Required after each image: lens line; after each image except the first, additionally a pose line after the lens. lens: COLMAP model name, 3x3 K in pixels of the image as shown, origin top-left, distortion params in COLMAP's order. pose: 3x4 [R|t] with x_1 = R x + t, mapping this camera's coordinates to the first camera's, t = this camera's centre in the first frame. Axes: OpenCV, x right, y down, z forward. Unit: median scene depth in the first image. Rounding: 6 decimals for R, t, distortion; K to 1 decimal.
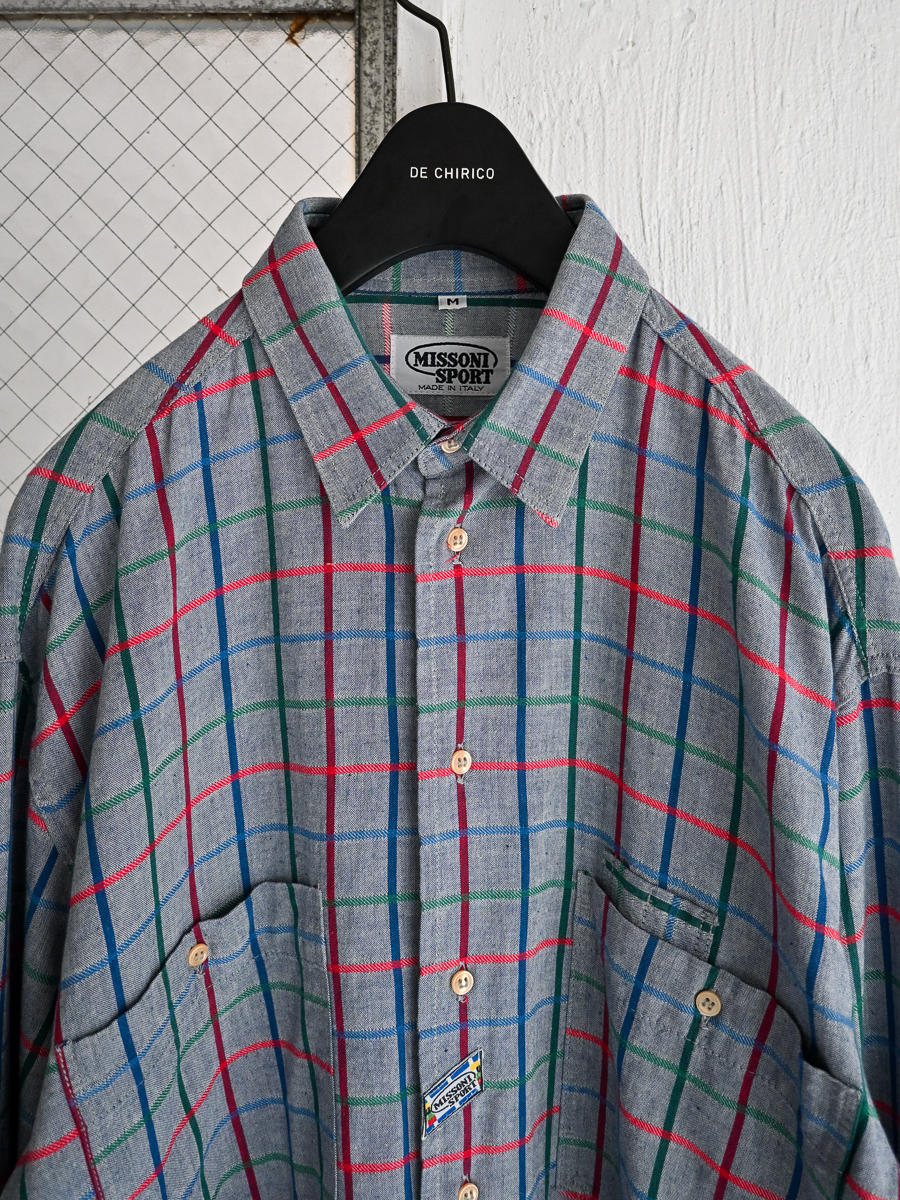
lens RADIAL K [[854.6, 0, 450.0], [0, 854.6, 600.0], [0, 0, 1]] dist [-0.006001, -0.003381]
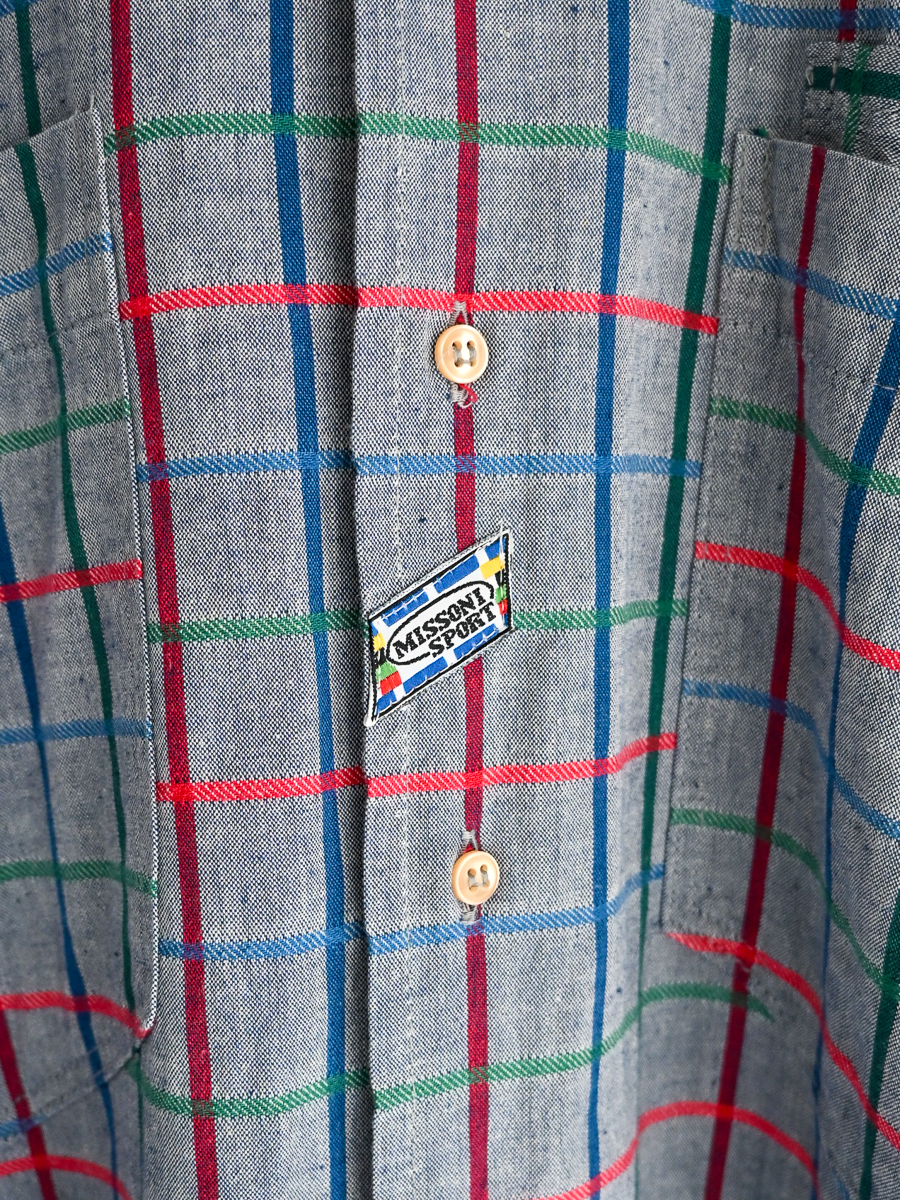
lens RADIAL K [[1359.7, 0, 450.0], [0, 1359.7, 600.0], [0, 0, 1]] dist [-0.001624, -0.008581]
pose [[0.998273, -0.009013, 0.058055, -0.029461], [0.002796, 0.994332, 0.106284, 0.499165], [-0.058683, -0.105938, 0.992640, 0.356005]]
